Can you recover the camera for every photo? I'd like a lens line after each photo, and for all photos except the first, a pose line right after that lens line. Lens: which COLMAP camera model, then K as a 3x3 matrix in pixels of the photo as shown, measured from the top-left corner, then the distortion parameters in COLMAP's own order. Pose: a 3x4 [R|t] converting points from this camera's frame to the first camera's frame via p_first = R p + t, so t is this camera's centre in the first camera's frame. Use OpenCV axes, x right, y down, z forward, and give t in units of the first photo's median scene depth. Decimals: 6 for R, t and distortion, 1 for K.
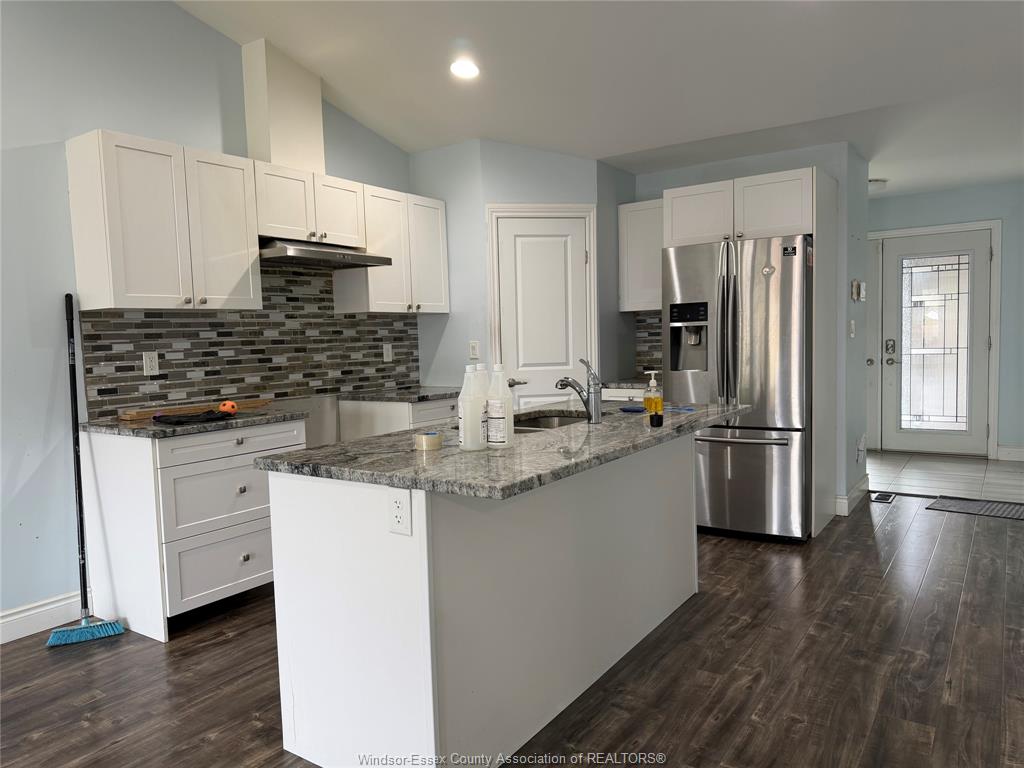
lens RADIAL K [[701.3, 0, 507.3], [0, 701.3, 391.6], [0, 0, 1]] dist [0.025222, -0.004662]
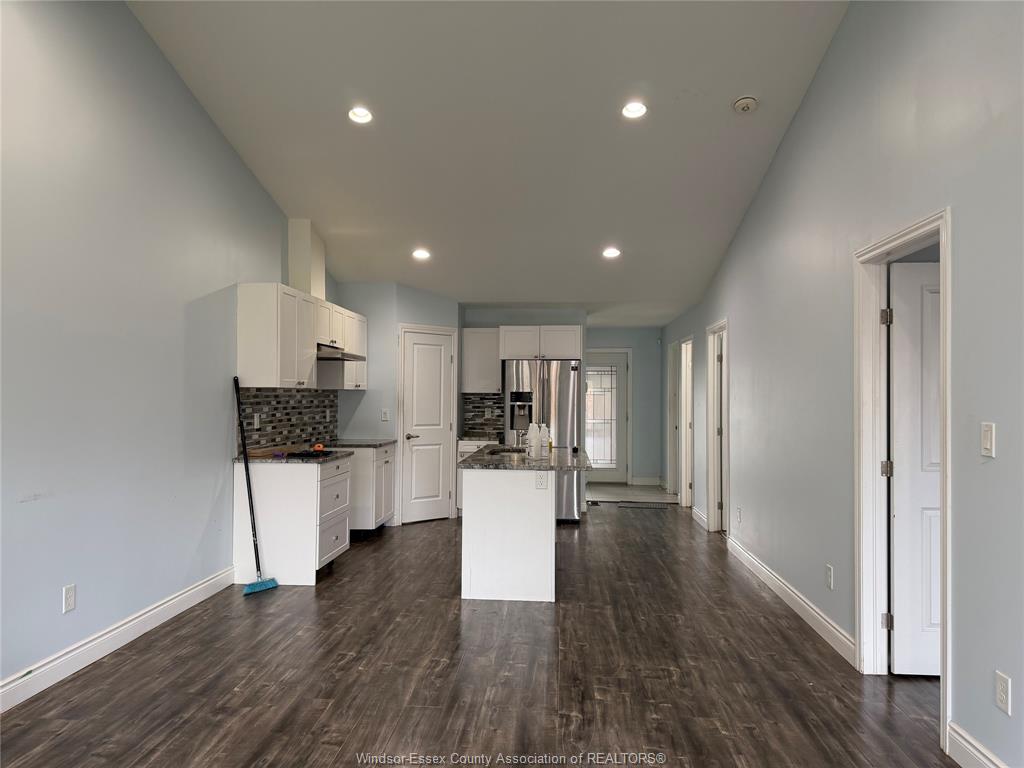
lens RADIAL K [[701.3, 0, 507.3], [0, 701.3, 391.6], [0, 0, 1]] dist [0.025222, -0.004662]
pose [[0.863110, 0.038968, 0.503511, -0.650471], [0.006958, 0.996006, -0.089012, 0.030441], [-0.504969, 0.080330, 0.859391, -0.495722]]
